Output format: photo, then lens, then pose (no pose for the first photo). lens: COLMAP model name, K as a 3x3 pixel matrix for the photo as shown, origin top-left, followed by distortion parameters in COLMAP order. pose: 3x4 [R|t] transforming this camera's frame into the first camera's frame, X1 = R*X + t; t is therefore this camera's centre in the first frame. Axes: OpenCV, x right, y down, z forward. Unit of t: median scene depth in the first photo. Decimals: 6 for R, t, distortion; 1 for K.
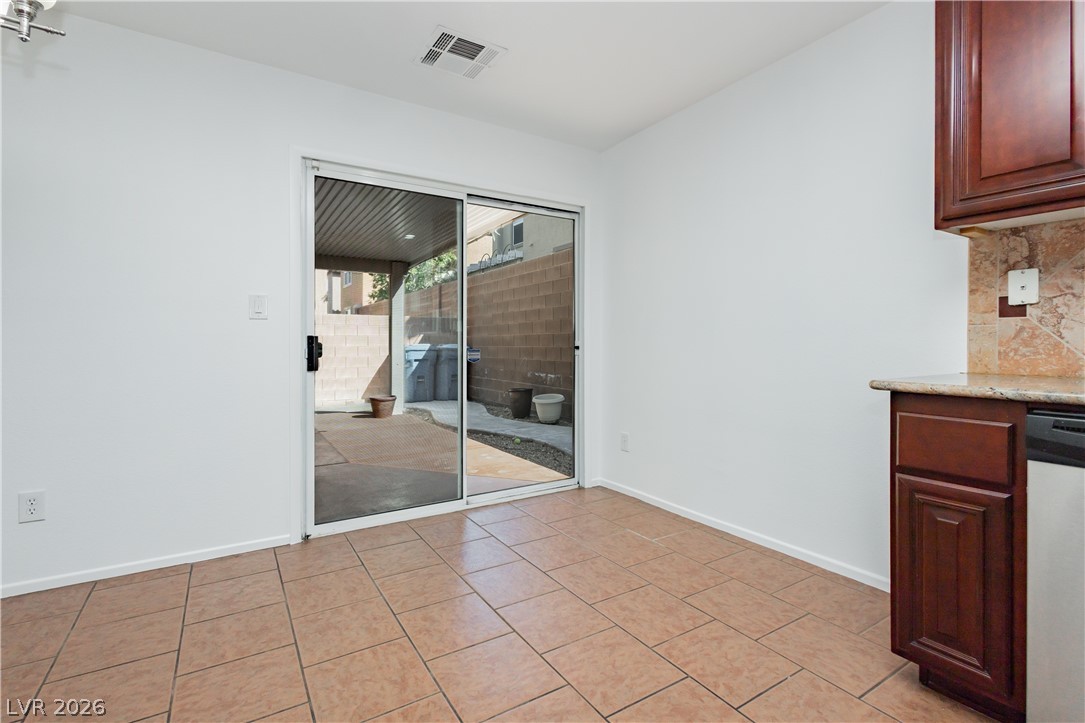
lens RADIAL K [[506.6, 0, 544.6], [0, 506.6, 346.4], [0, 0, 1]] dist [0.001286, -0.000402]
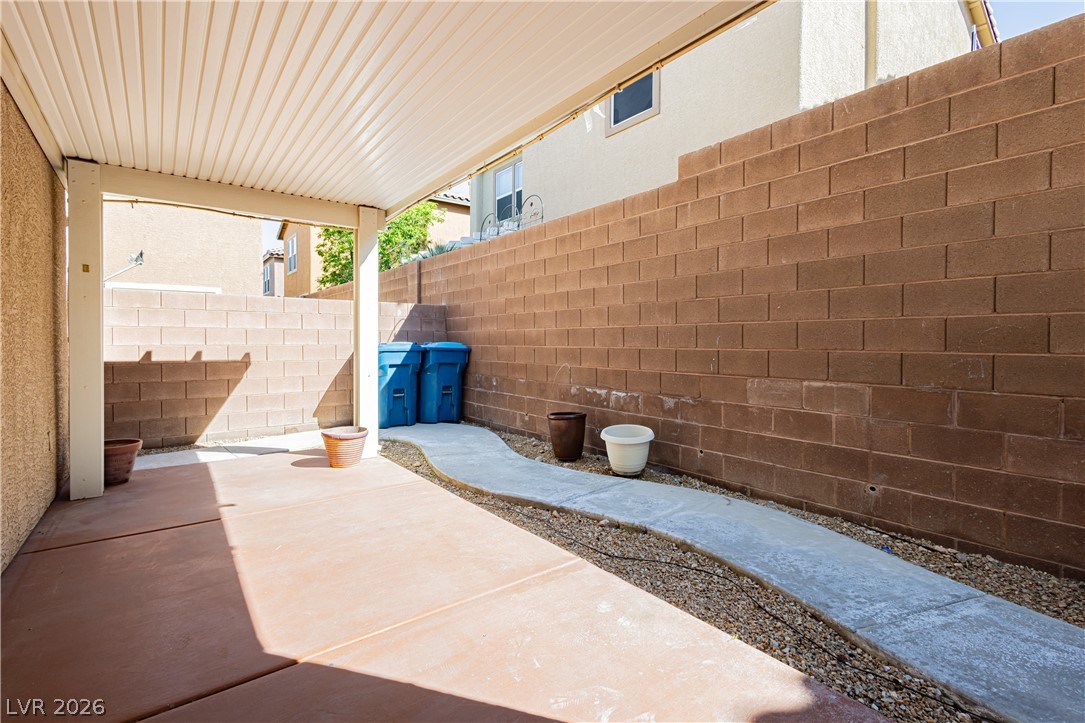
lens RADIAL K [[500.5, 0, 542.5], [0, 500.5, 361.5], [0, 0, 1]] dist [0.003274, 0.000055]
pose [[0.996313, 0.001917, 0.085768, -0.122617], [-0.004976, 0.999358, 0.035466, -0.003406], [-0.085645, -0.035762, 0.995684, 0.353633]]
